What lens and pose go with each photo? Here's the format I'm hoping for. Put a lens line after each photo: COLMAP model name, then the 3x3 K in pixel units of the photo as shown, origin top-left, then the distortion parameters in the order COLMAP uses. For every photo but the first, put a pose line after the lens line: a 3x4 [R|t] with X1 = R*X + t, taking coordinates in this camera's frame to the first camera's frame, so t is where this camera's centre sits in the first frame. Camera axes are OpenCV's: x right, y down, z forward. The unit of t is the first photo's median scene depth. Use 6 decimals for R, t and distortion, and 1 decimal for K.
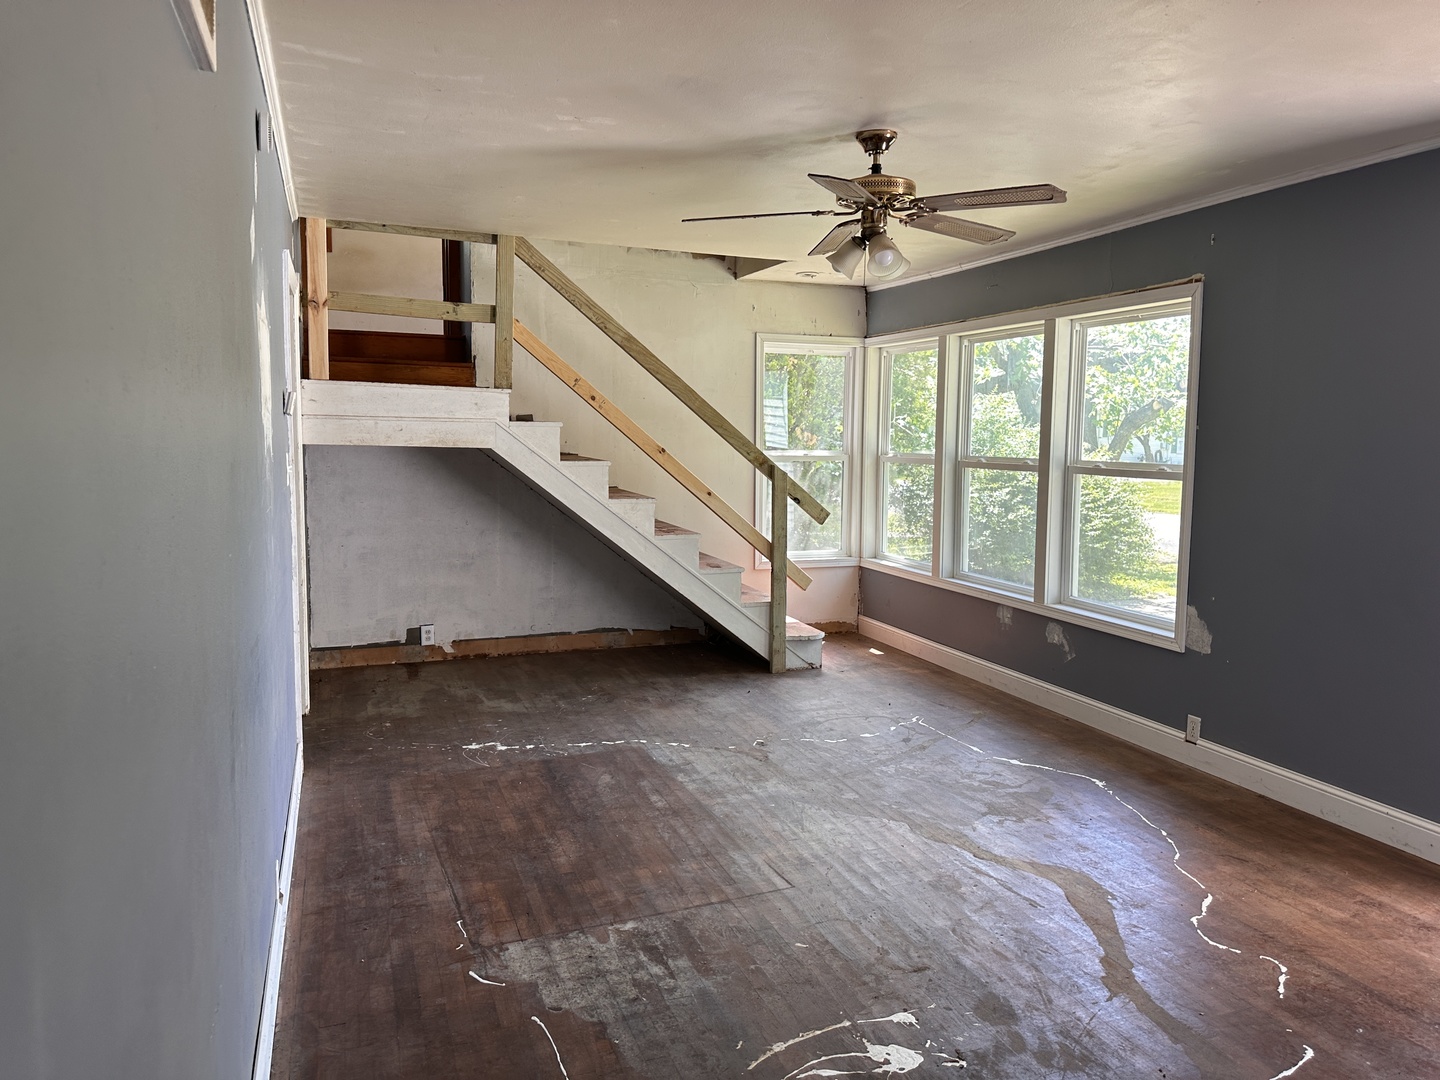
lens RADIAL K [[1020.6, 0, 728.1], [0, 1020.6, 539.9], [0, 0, 1]] dist [0.029337, -0.017917]
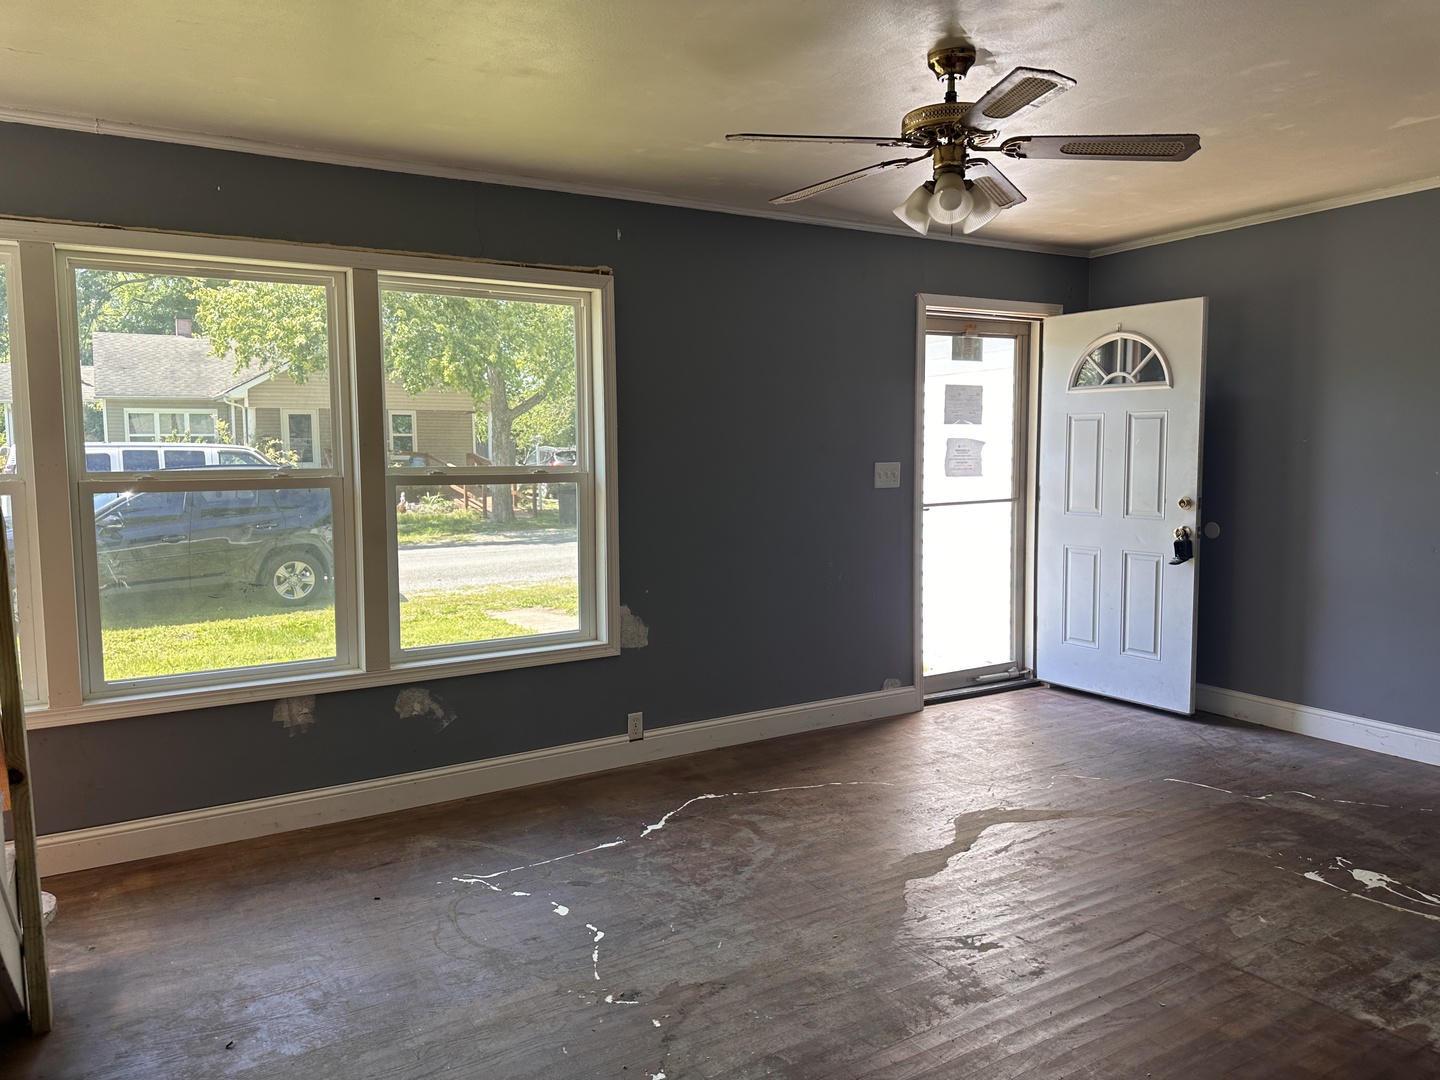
lens RADIAL K [[1020.6, 0, 728.5], [0, 1020.6, 527.4], [0, 0, 1]] dist [0.029337, -0.017917]
pose [[-0.185361, -0.096684, 0.977903, -0.538450], [0.107771, 0.987145, 0.118026, -0.118918], [-0.976743, 0.127267, -0.172559, 1.101956]]
